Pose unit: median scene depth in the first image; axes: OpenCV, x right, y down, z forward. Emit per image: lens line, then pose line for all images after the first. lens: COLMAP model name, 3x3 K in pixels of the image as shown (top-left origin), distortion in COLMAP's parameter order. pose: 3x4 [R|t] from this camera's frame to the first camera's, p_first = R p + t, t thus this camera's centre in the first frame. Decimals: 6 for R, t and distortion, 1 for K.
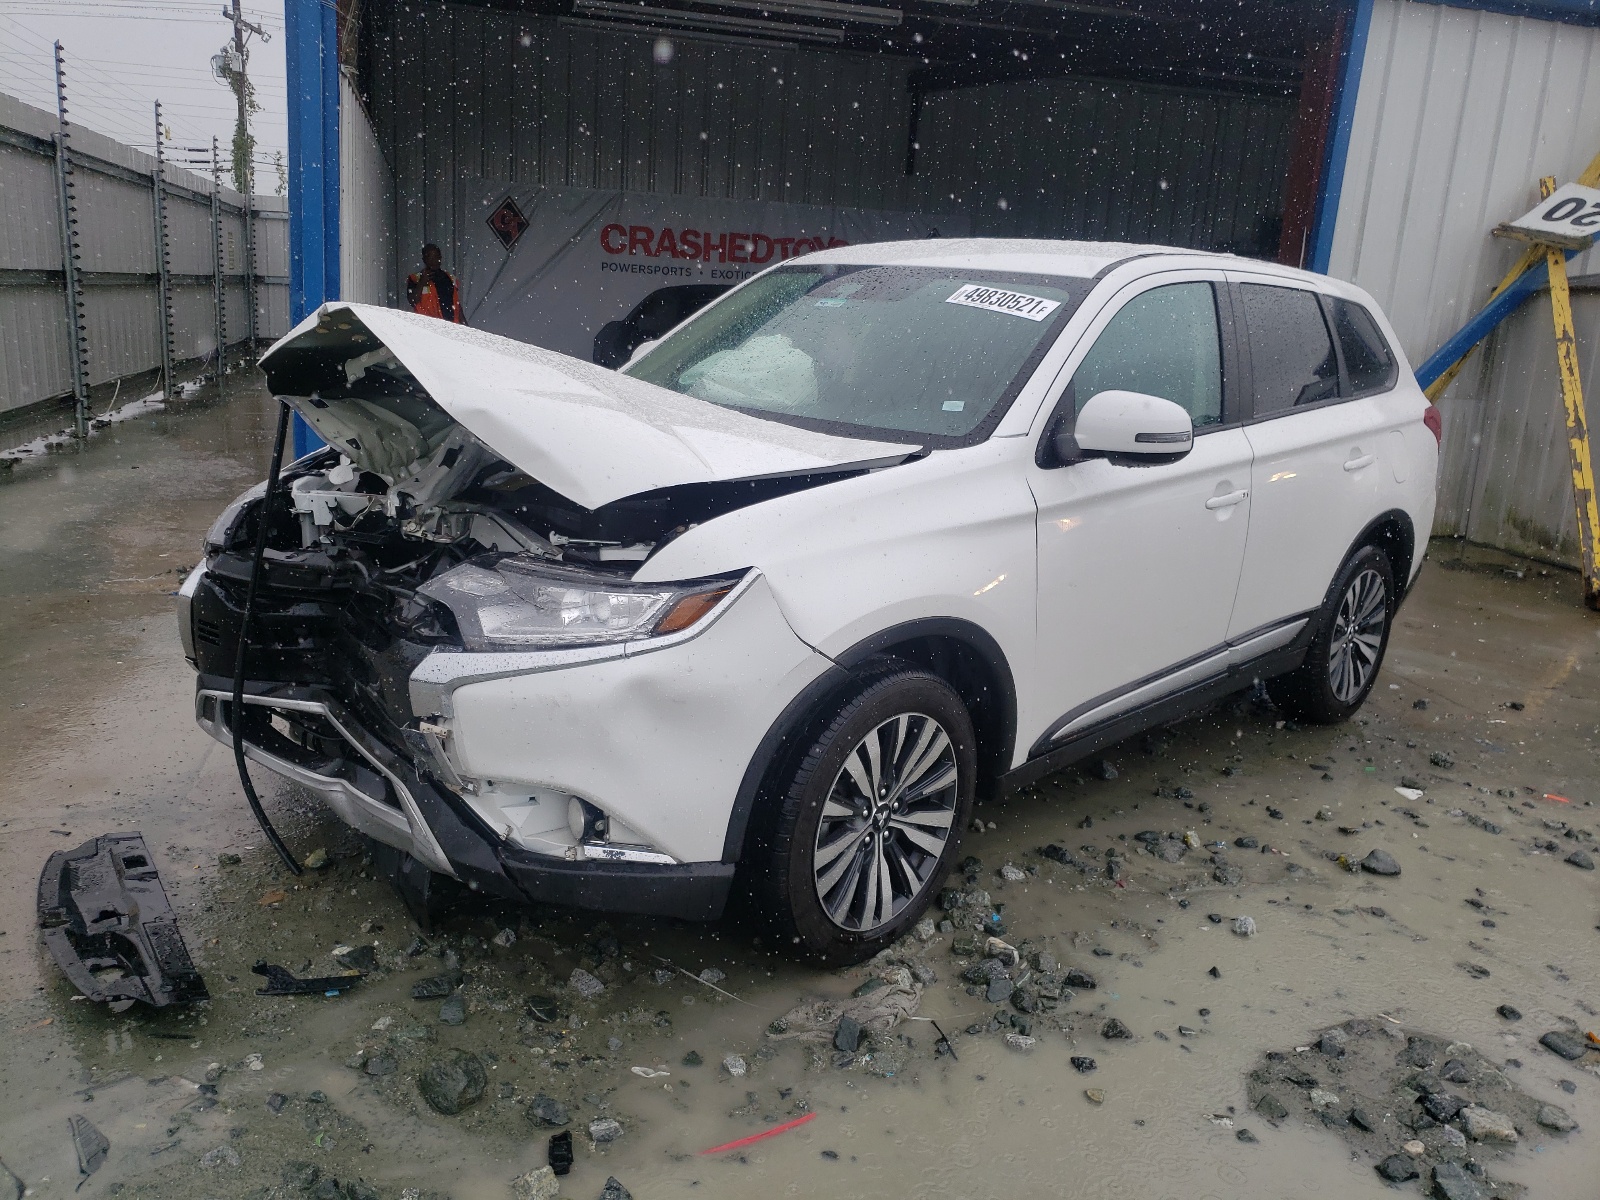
lens RADIAL K [[1236.4, 0, 800.0], [0, 1236.4, 600.0], [0, 0, 1]] dist [0.013559, 0.003578]
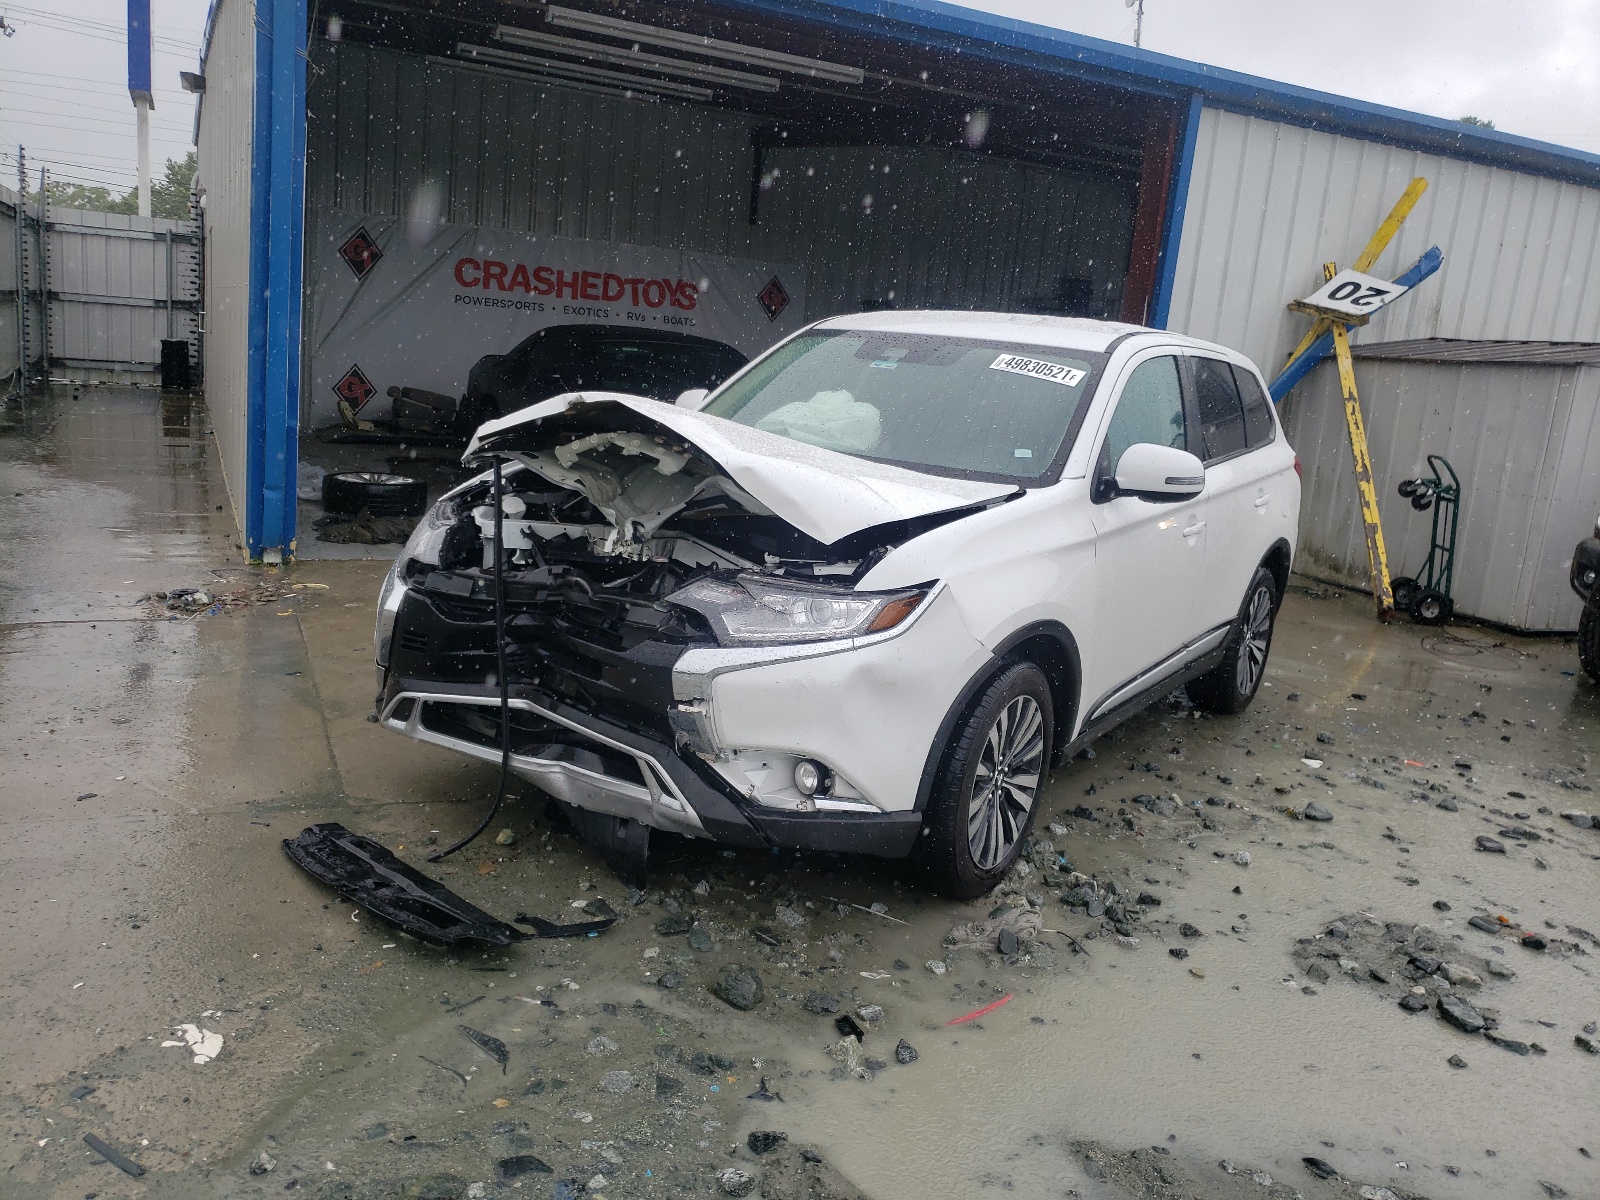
lens RADIAL K [[1228.9, 0, 810.7], [0, 1228.9, 605.6], [0, 0, 1]] dist [0.010271, 0.002684]
pose [[0.982564, -0.007923, 0.185758, -0.344609], [0.011719, 0.999744, -0.019349, 0.020442], [-0.185557, 0.021189, 0.982405, -0.195922]]
